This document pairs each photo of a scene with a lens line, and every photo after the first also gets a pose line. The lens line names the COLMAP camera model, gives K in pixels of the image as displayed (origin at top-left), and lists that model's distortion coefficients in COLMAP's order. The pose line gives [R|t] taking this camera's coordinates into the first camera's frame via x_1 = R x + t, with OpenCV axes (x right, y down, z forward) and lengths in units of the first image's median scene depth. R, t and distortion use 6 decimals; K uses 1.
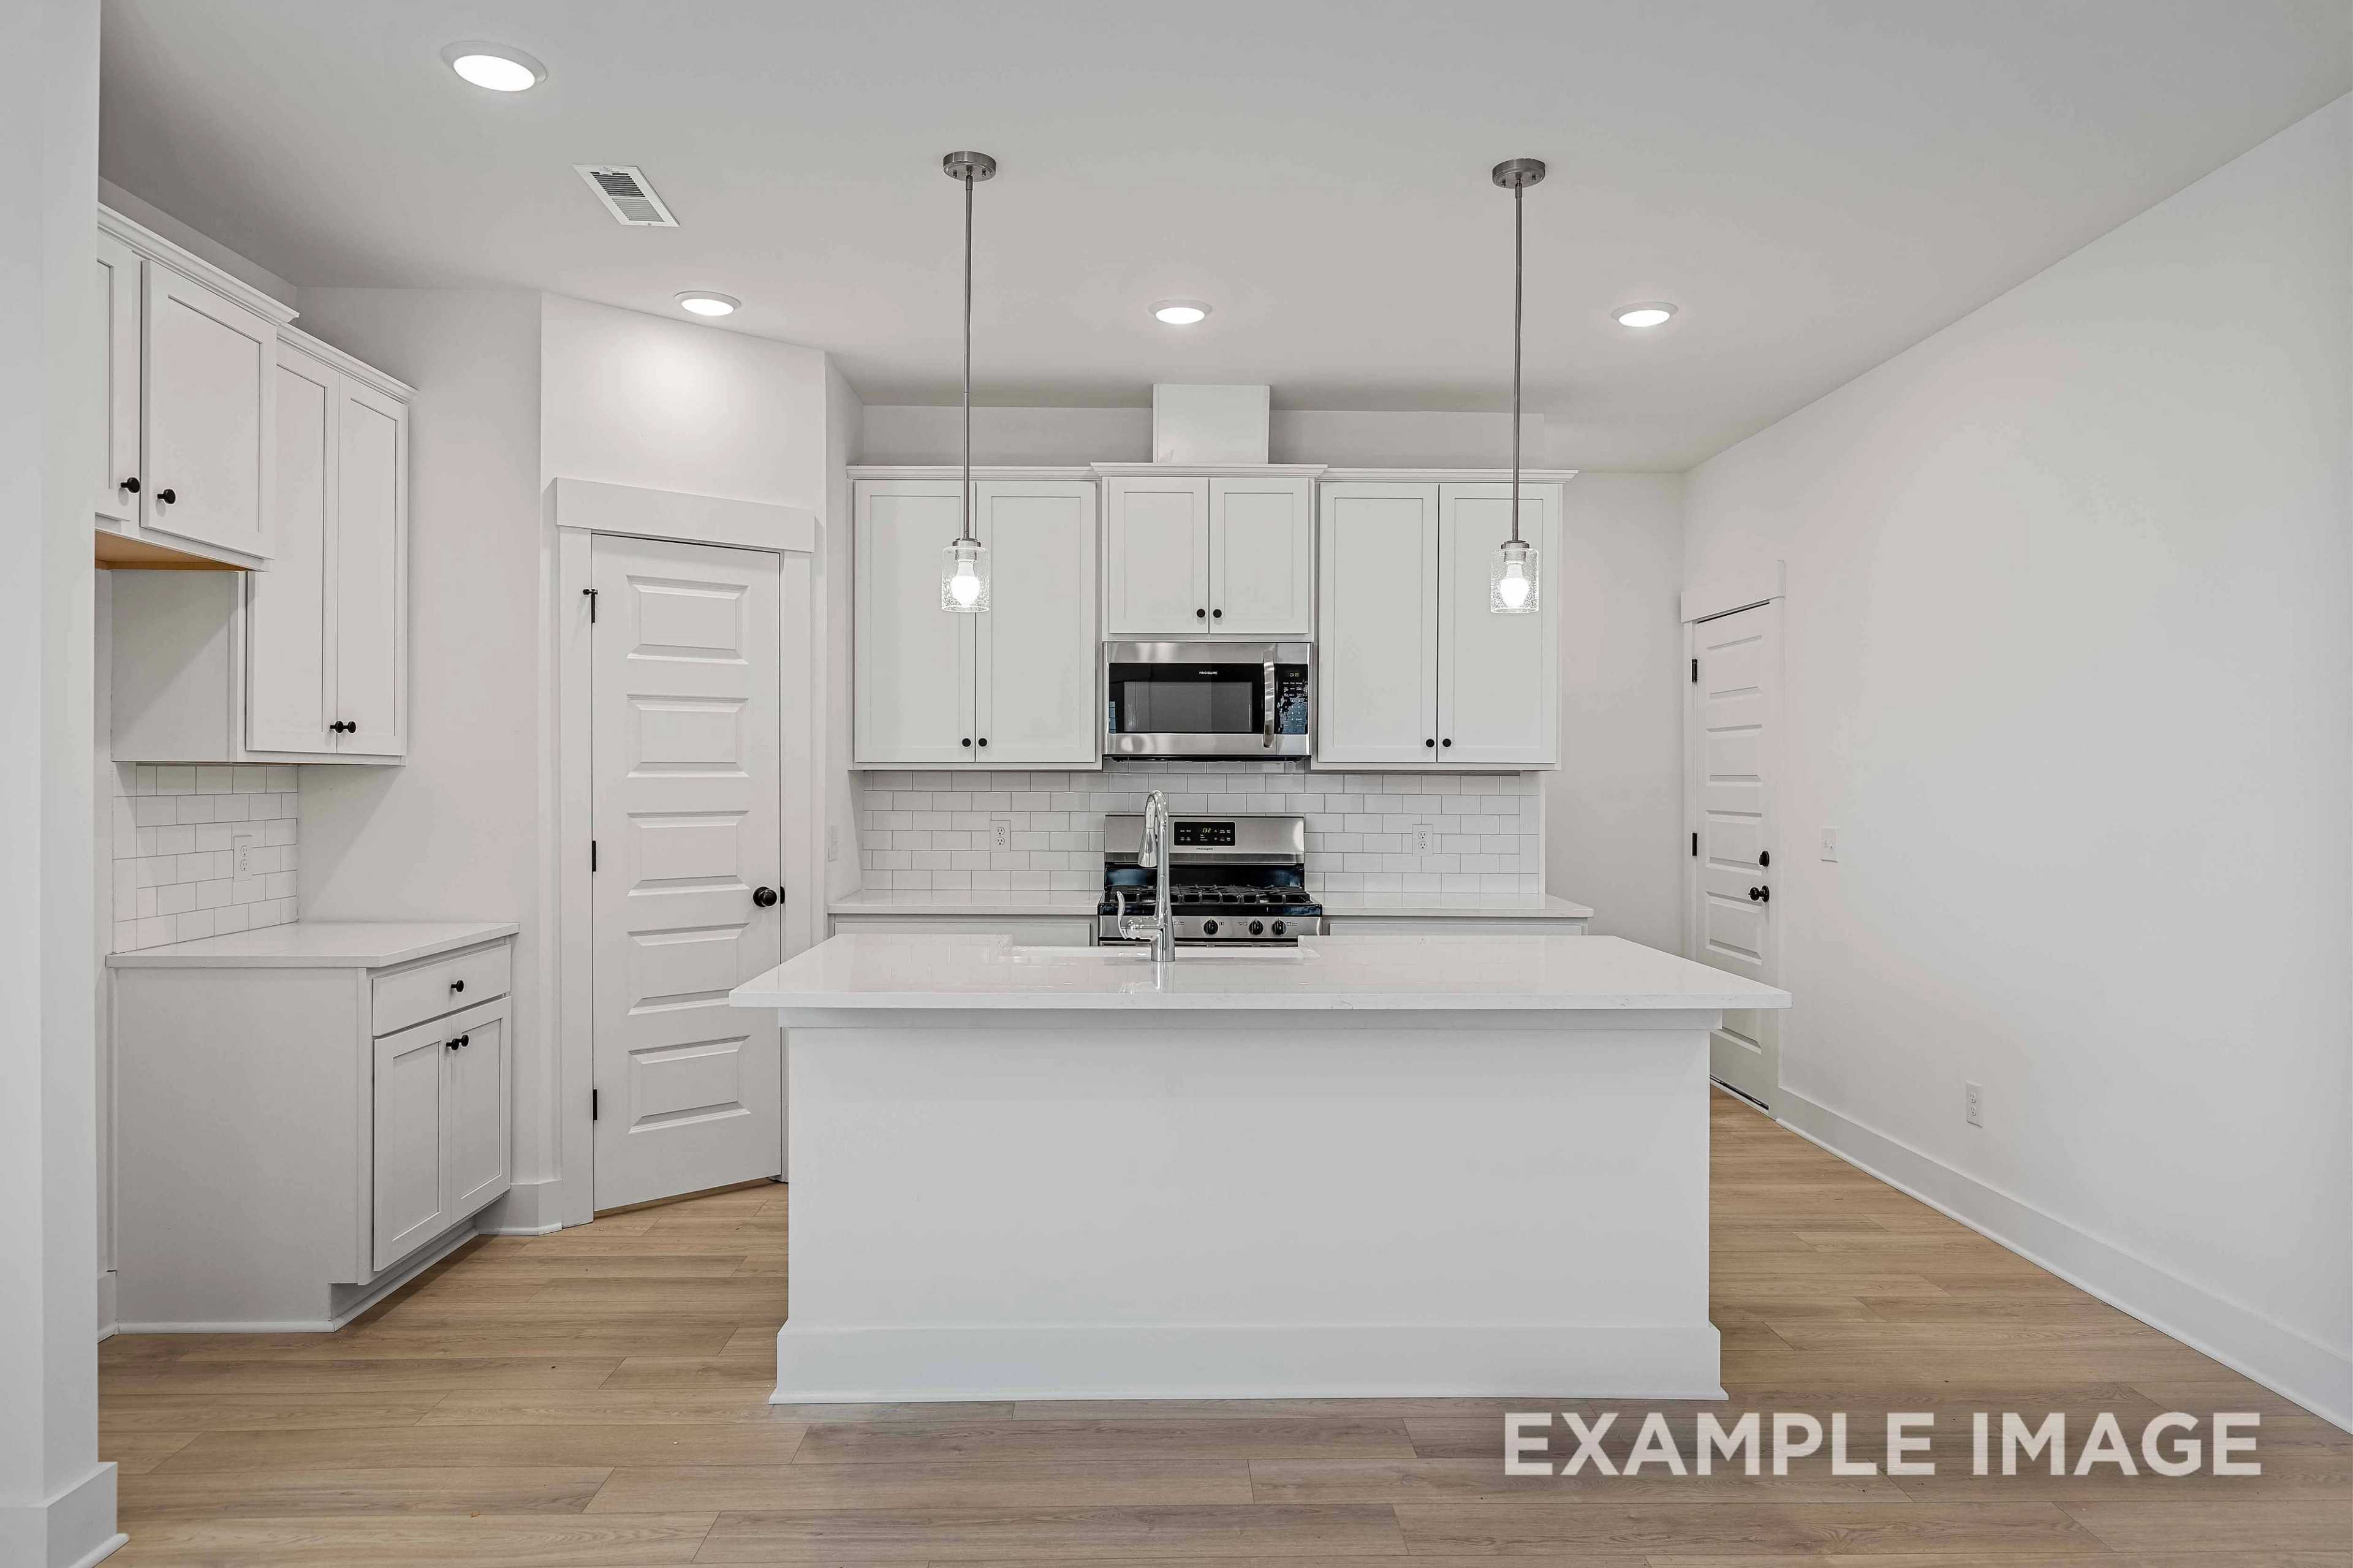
lens RADIAL K [[1431.7, 0, 1161.3], [0, 1431.7, 789.1], [0, 0, 1]] dist [0.004709, 0.001086]
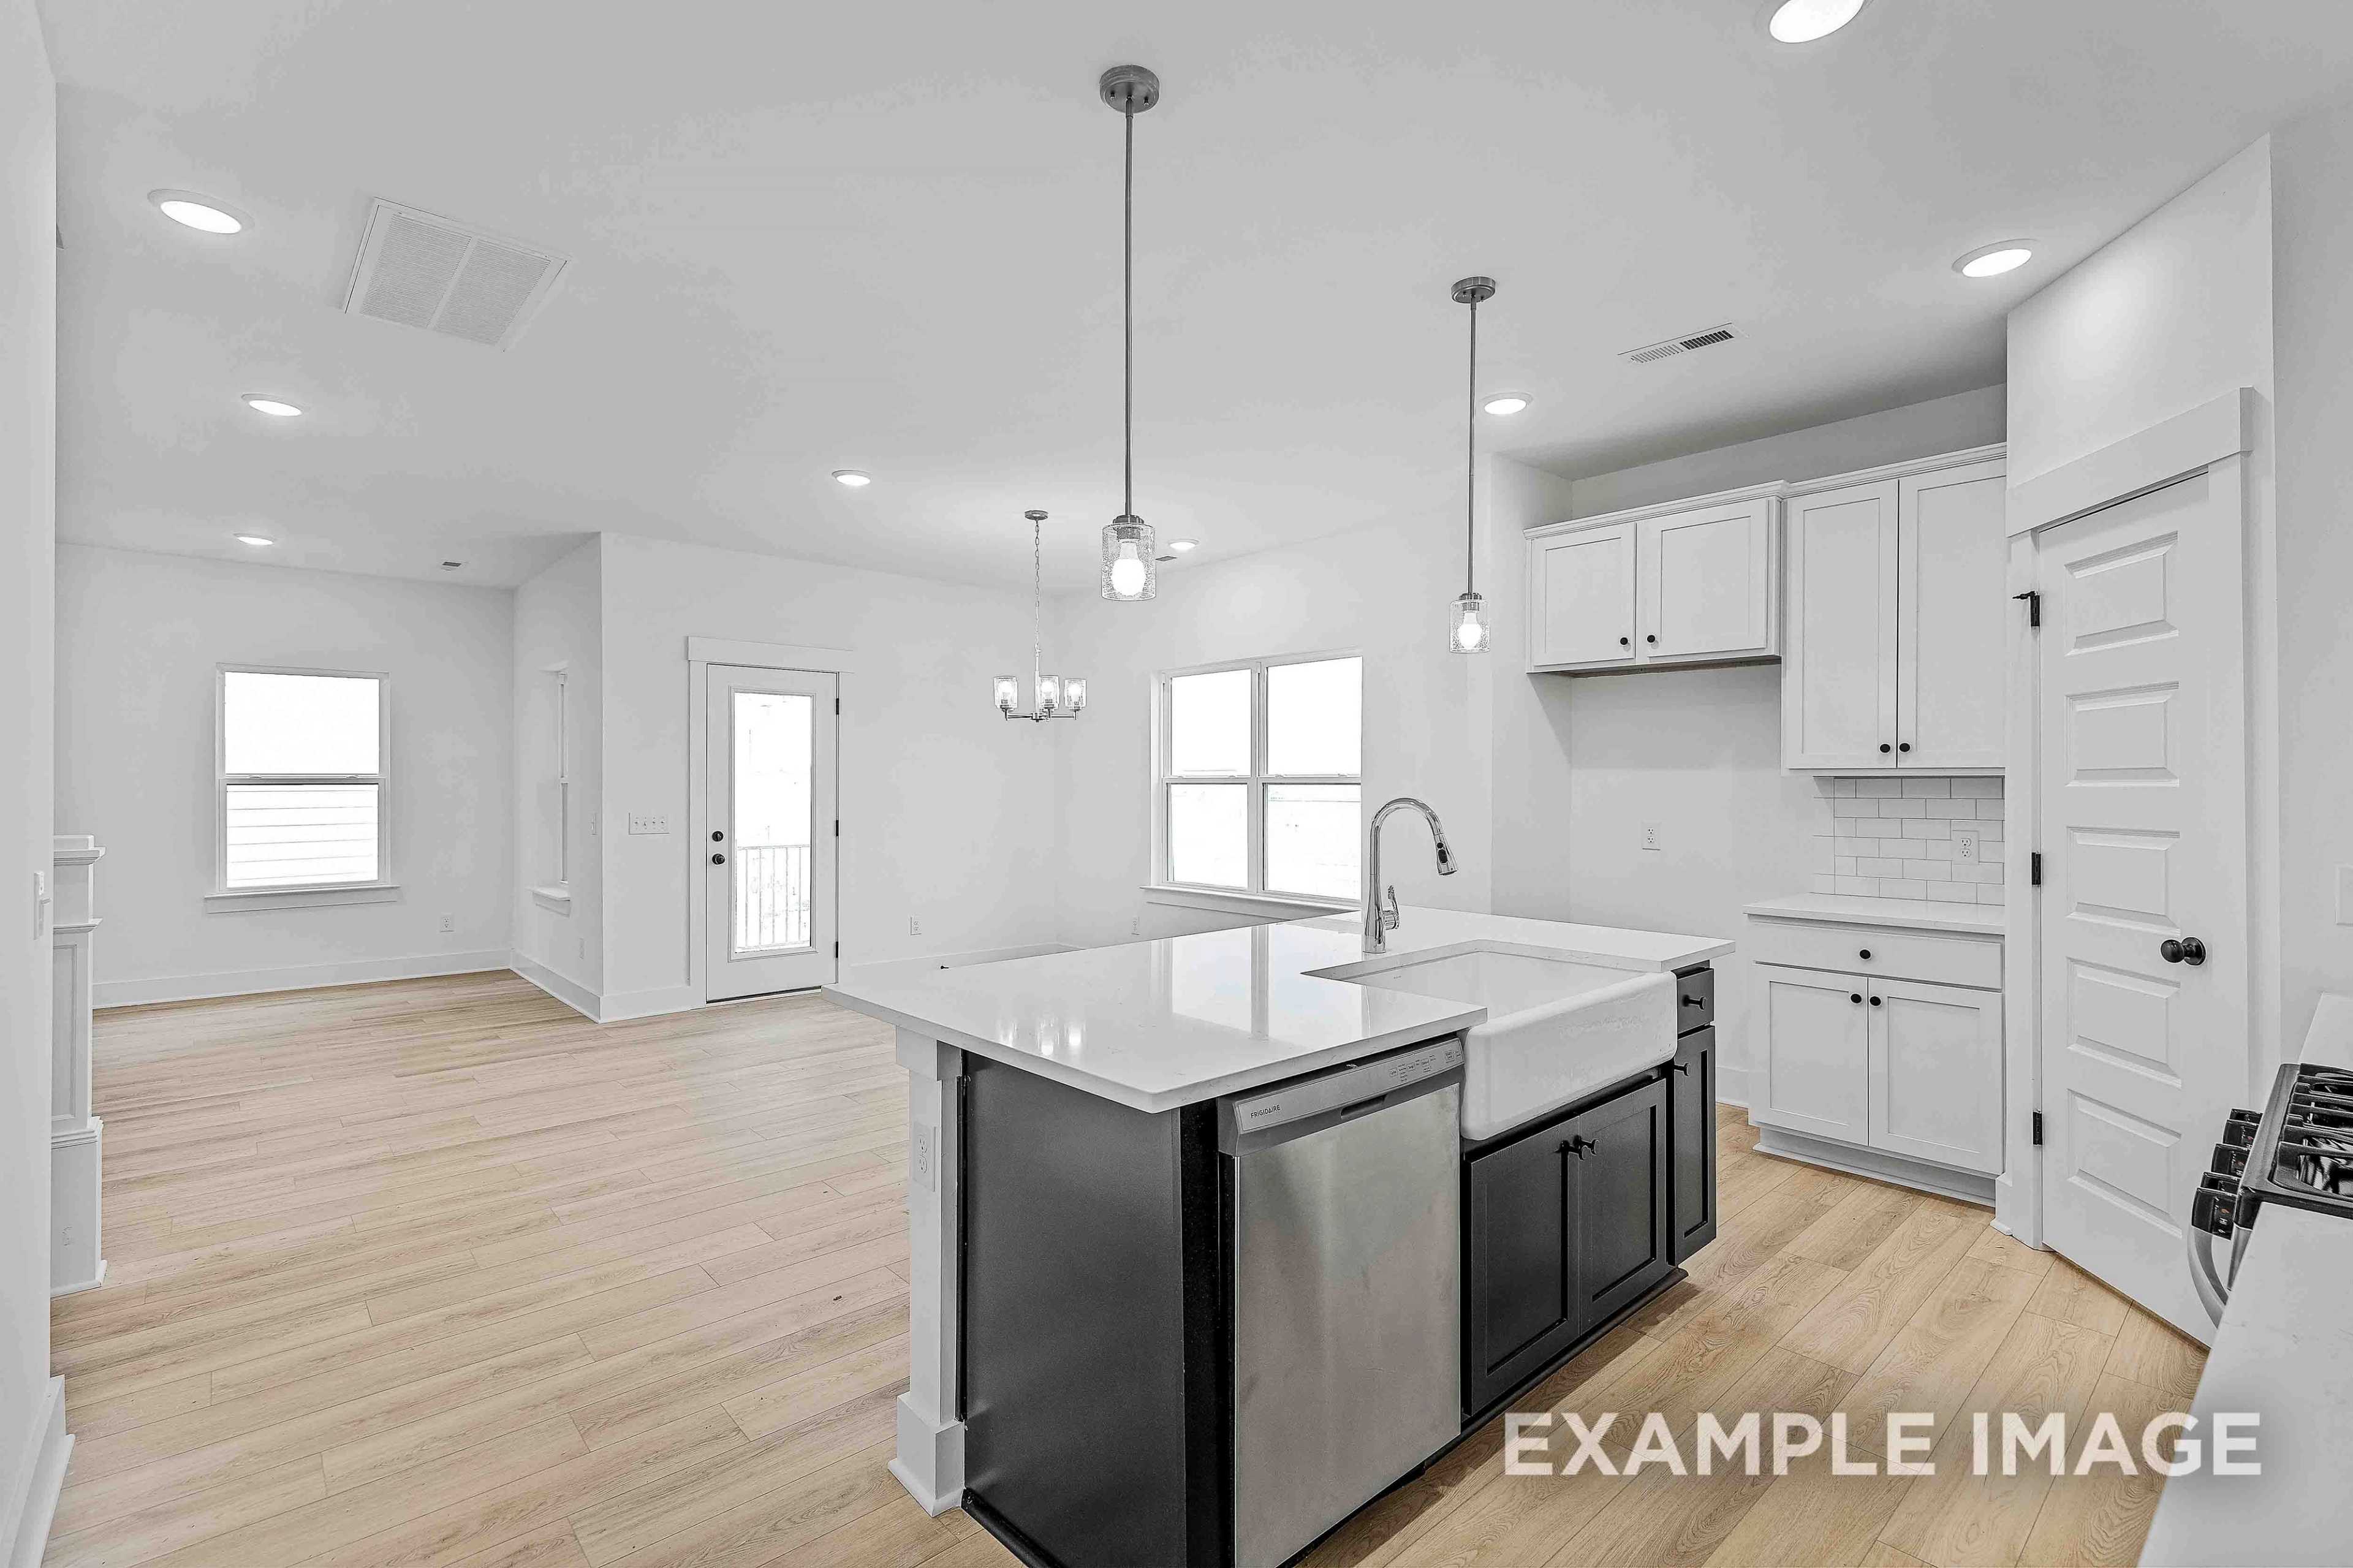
lens RADIAL K [[1070.7, 0, 1174.9], [0, 1070.7, 780.5], [0, 0, 1]] dist [0.003858, -0.001178]
pose [[-0.751912, -0.002034, -0.659260, 0.447251], [-0.004611, 0.999987, 0.002173, -0.009815], [0.659248, 0.004674, -0.751911, 1.016028]]
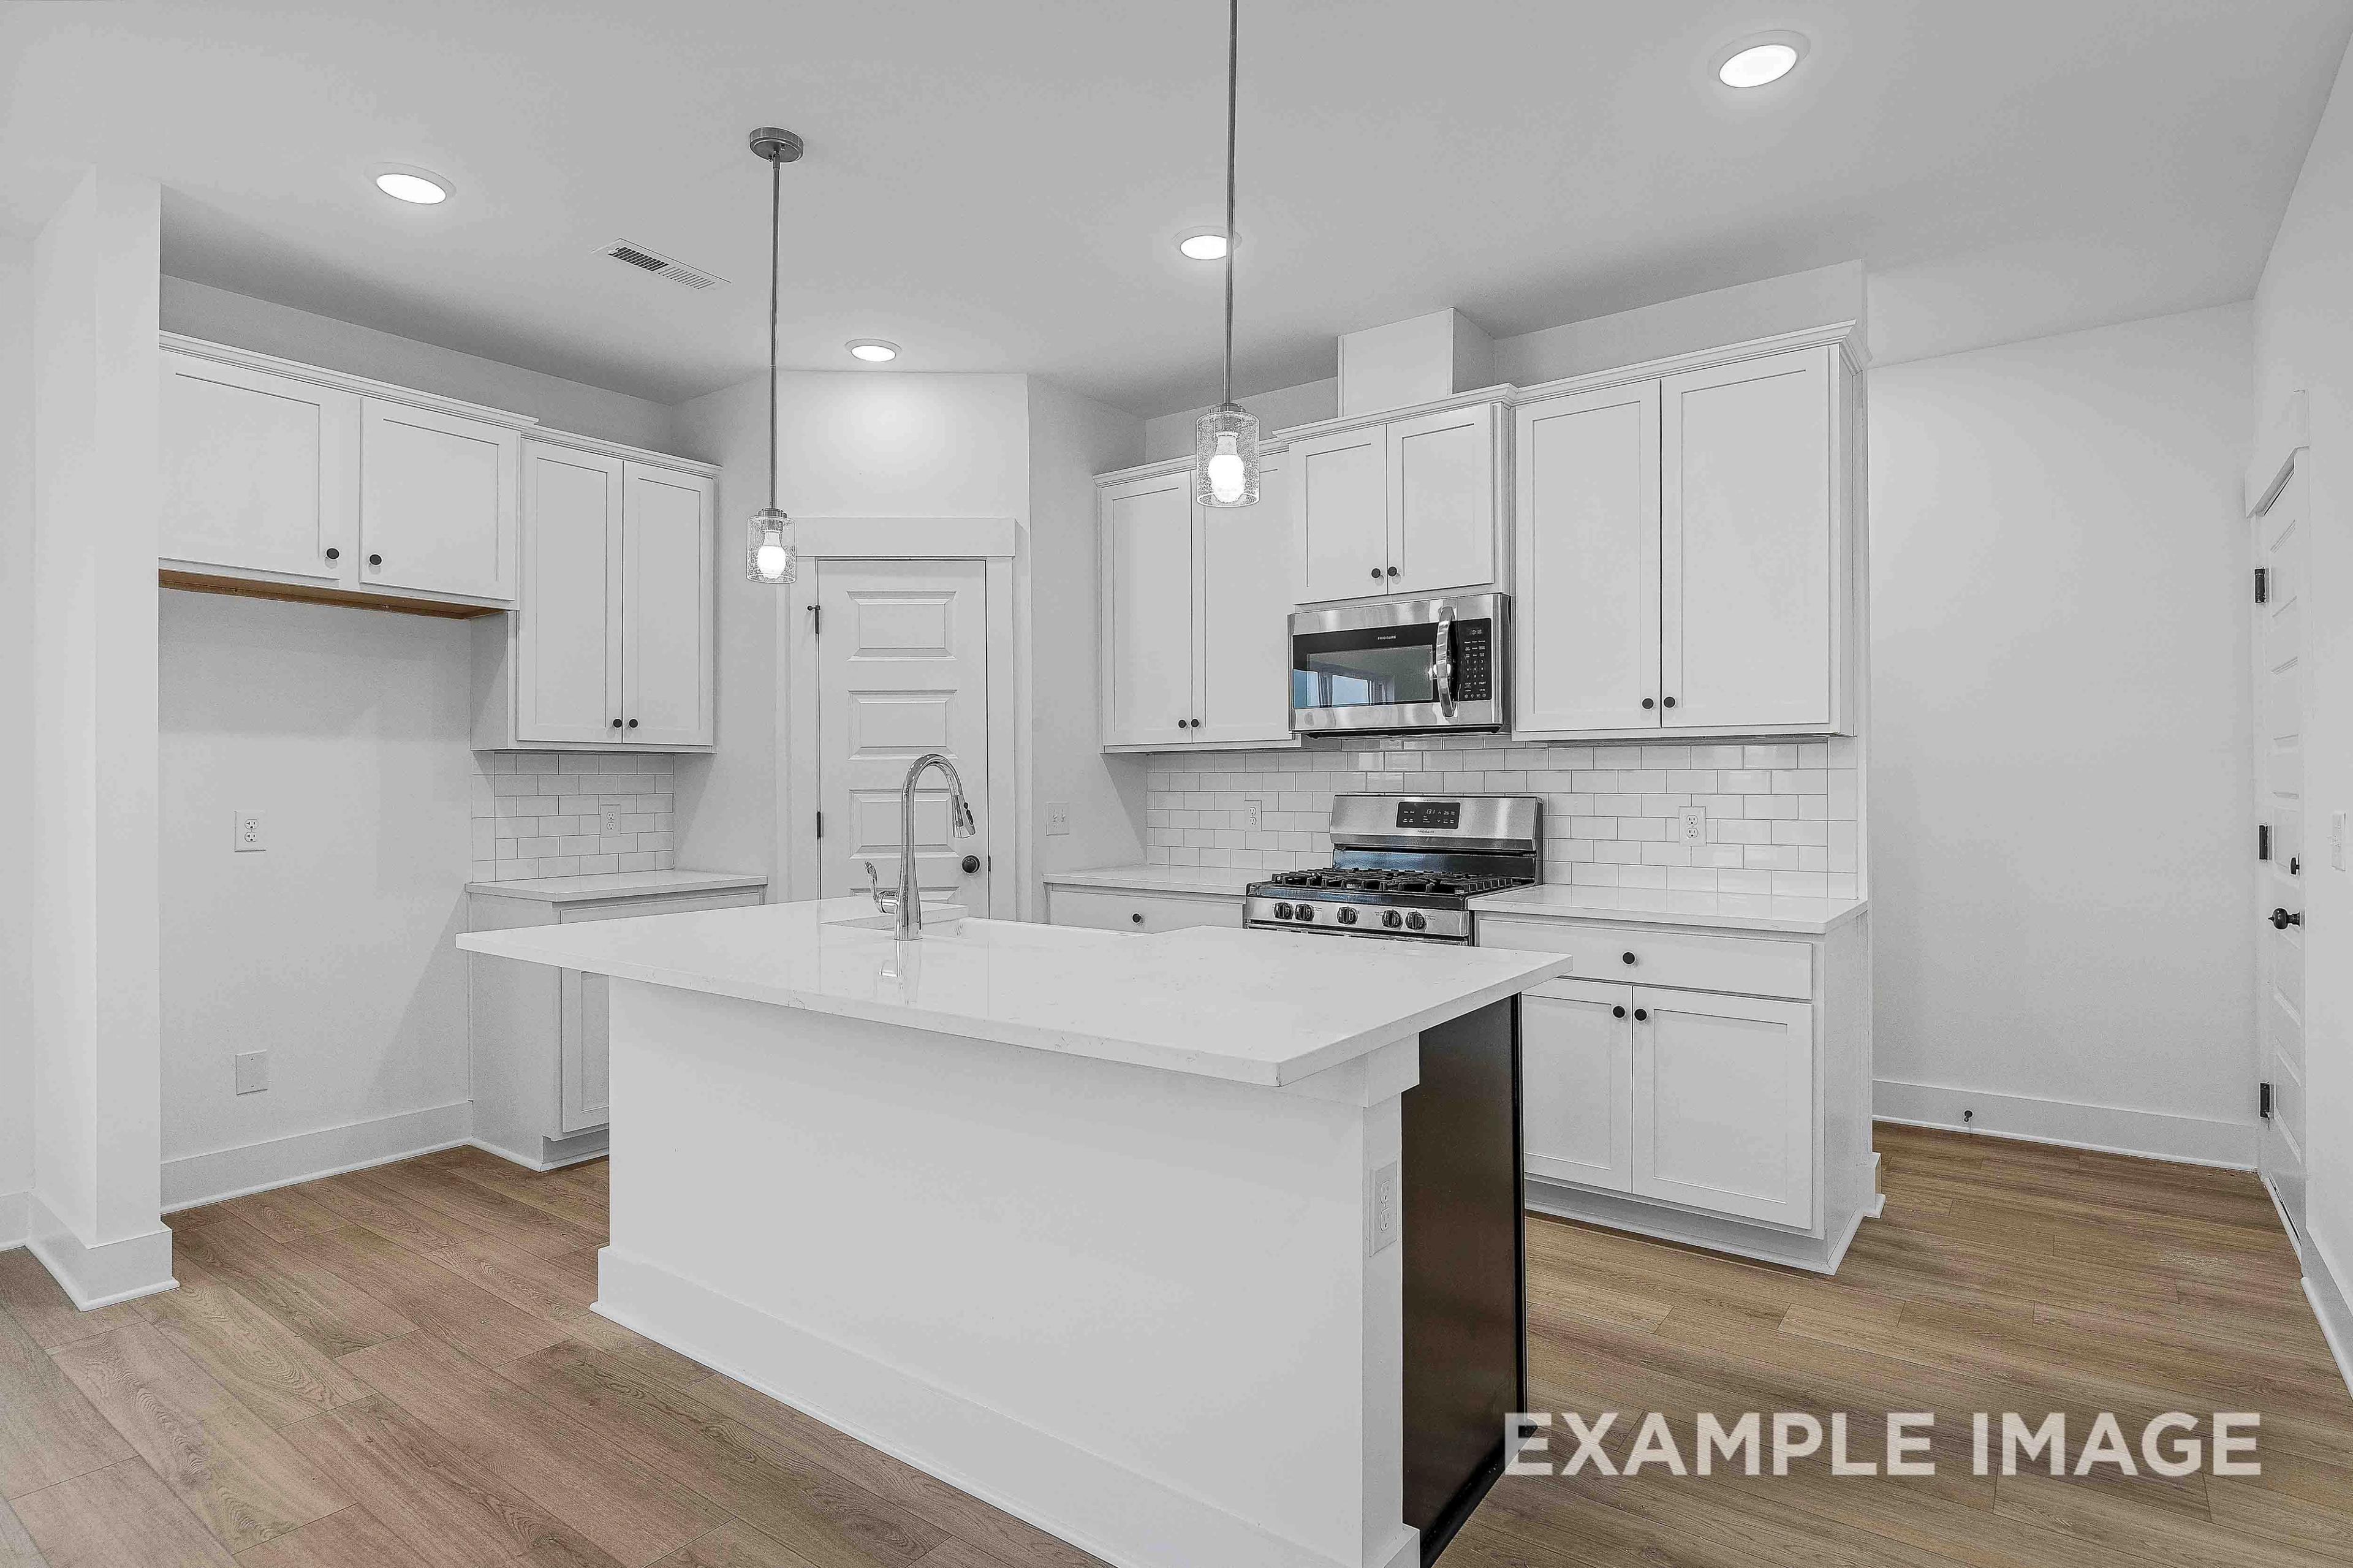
lens RADIAL K [[1188.0, 0, 1190.7], [0, 1188.0, 785.3], [0, 0, 1]] dist [-0.000052, 0.000316]
pose [[0.798671, -0.005390, -0.601744, 0.406599], [0.003368, 0.999984, -0.004488, 0.016572], [0.601759, 0.001558, 0.798676, 0.335690]]
